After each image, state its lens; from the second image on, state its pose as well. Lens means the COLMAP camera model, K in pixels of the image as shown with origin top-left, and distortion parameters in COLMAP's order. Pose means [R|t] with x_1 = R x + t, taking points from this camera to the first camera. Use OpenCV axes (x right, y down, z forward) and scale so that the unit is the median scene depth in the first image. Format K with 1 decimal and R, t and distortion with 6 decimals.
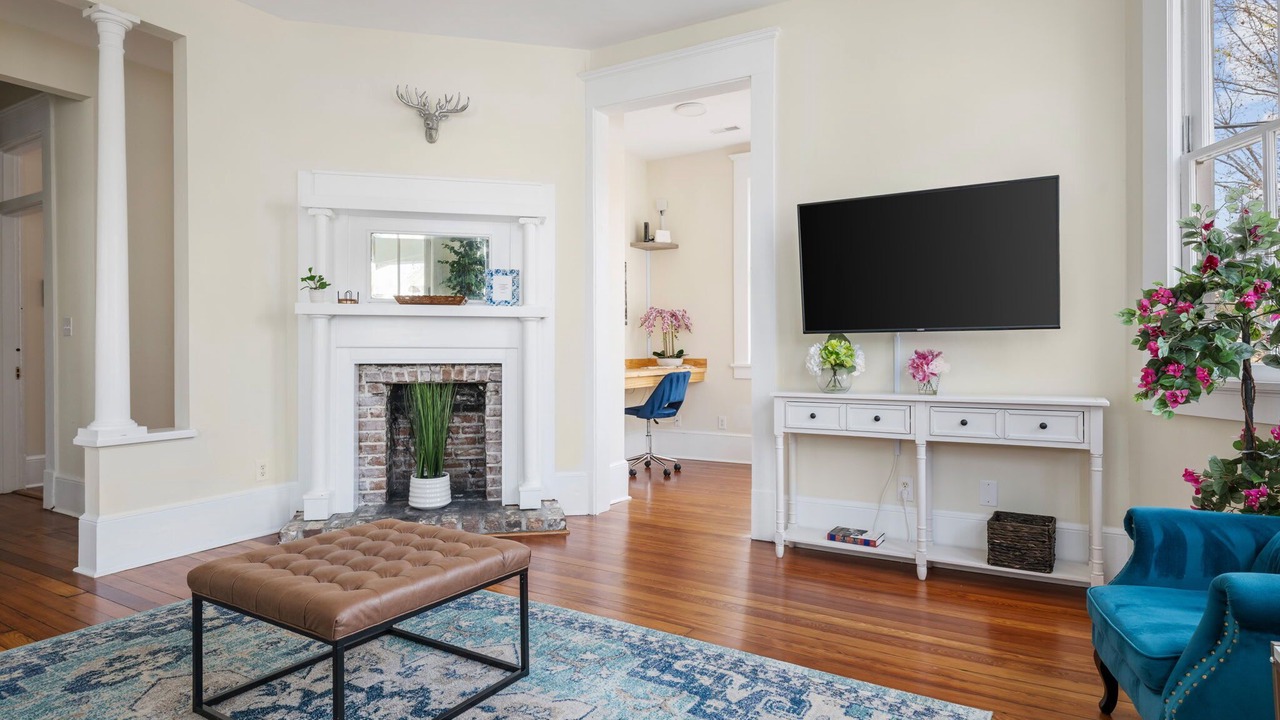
lens RADIAL K [[700.3, 0, 639.9], [0, 700.3, 353.7], [0, 0, 1]] dist [-0.001508, -0.000209]
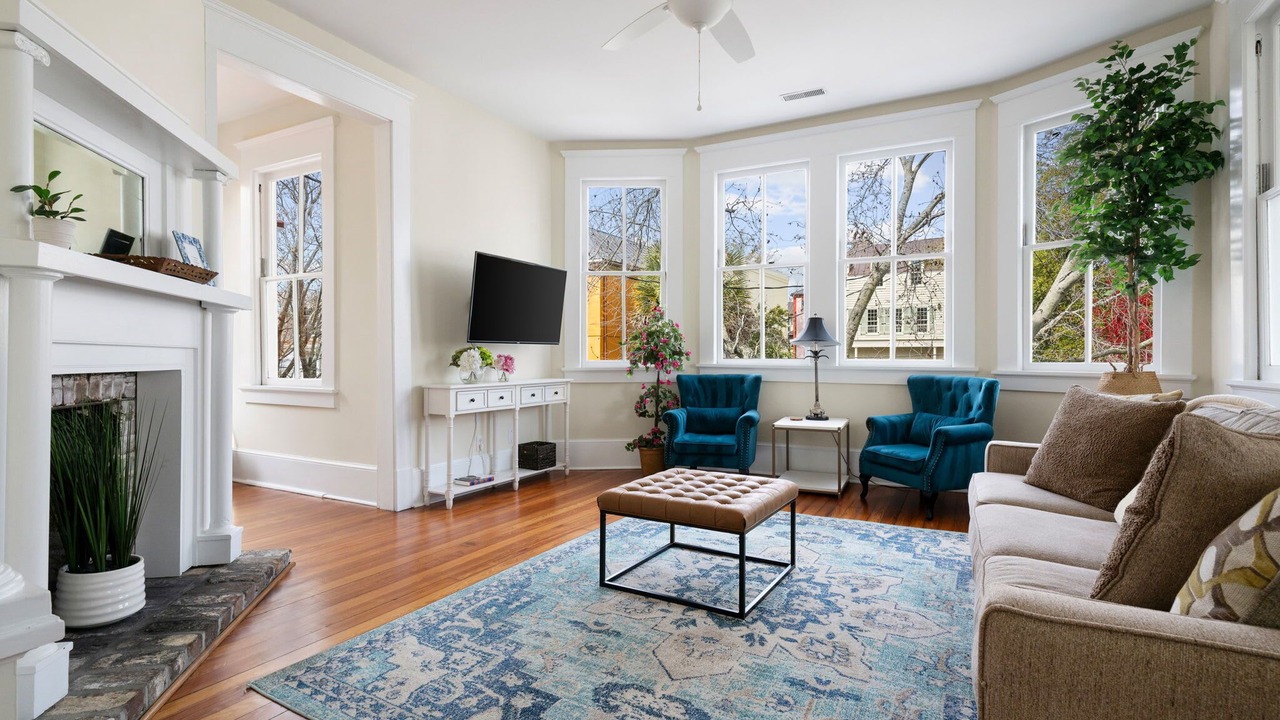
lens RADIAL K [[619.7, 0, 639.7], [0, 619.7, 358.9], [0, 0, 1]] dist [0.001141, 0.000100]
pose [[-0.038500, -0.001618, 0.999257, -1.049156], [0.001318, 0.999998, 0.001670, 0.003134], [-0.999258, 0.001381, -0.038498, 0.723296]]
